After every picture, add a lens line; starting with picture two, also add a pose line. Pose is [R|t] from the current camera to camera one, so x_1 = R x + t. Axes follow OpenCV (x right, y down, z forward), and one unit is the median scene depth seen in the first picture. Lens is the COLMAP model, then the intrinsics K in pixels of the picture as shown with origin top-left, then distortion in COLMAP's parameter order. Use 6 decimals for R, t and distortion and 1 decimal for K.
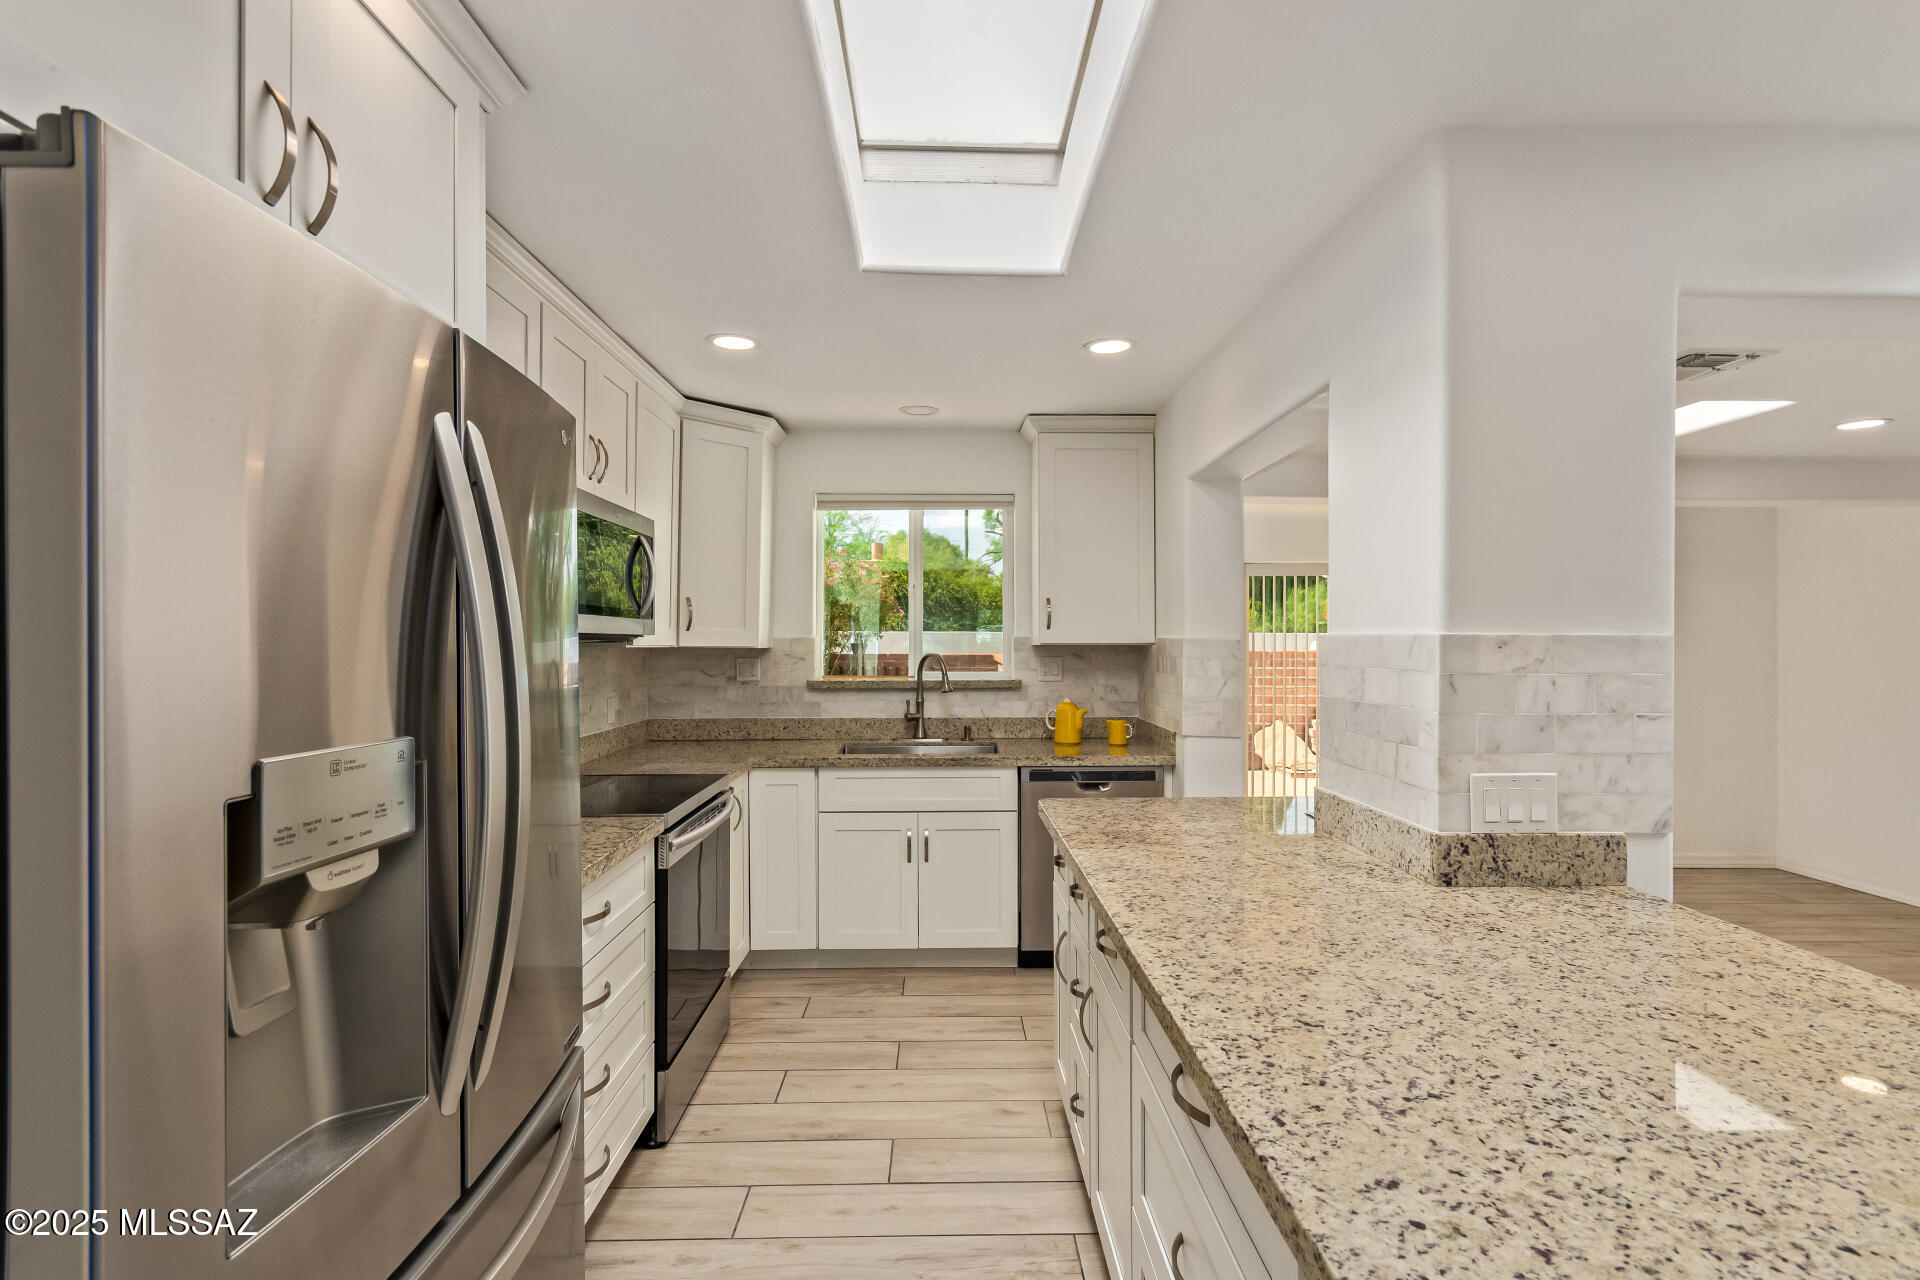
lens RADIAL K [[892.7, 0, 968.1], [0, 892.7, 636.7], [0, 0, 1]] dist [0.019310, -0.000033]
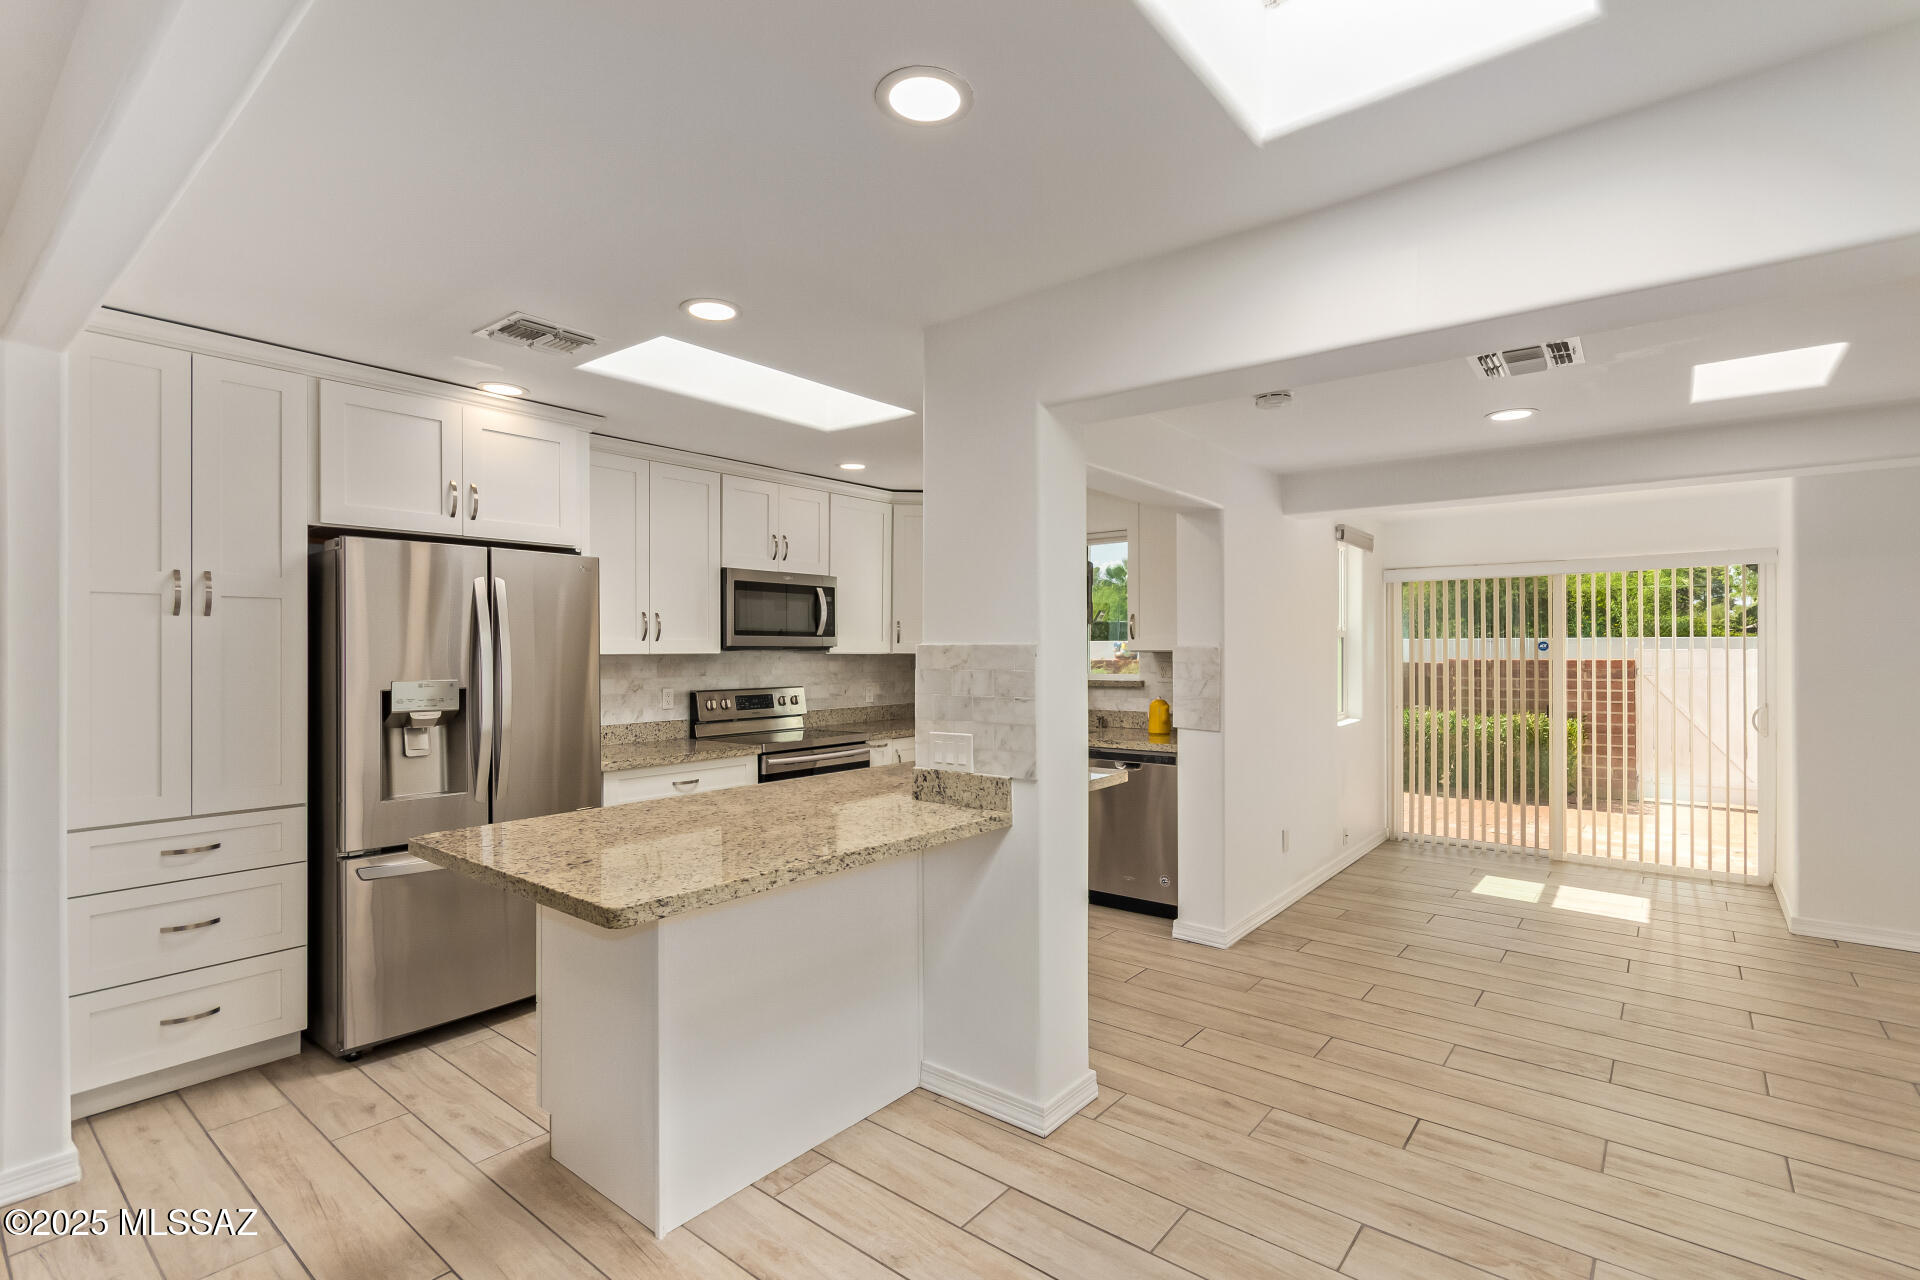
lens RADIAL K [[892.7, 0, 967.6], [0, 892.7, 647.5], [0, 0, 1]] dist [0.019310, -0.000033]
pose [[0.753873, -0.007160, -0.656981, 1.645866], [0.010144, 0.999948, 0.000741, 0.001684], [0.656942, -0.007223, 0.753907, -0.153225]]
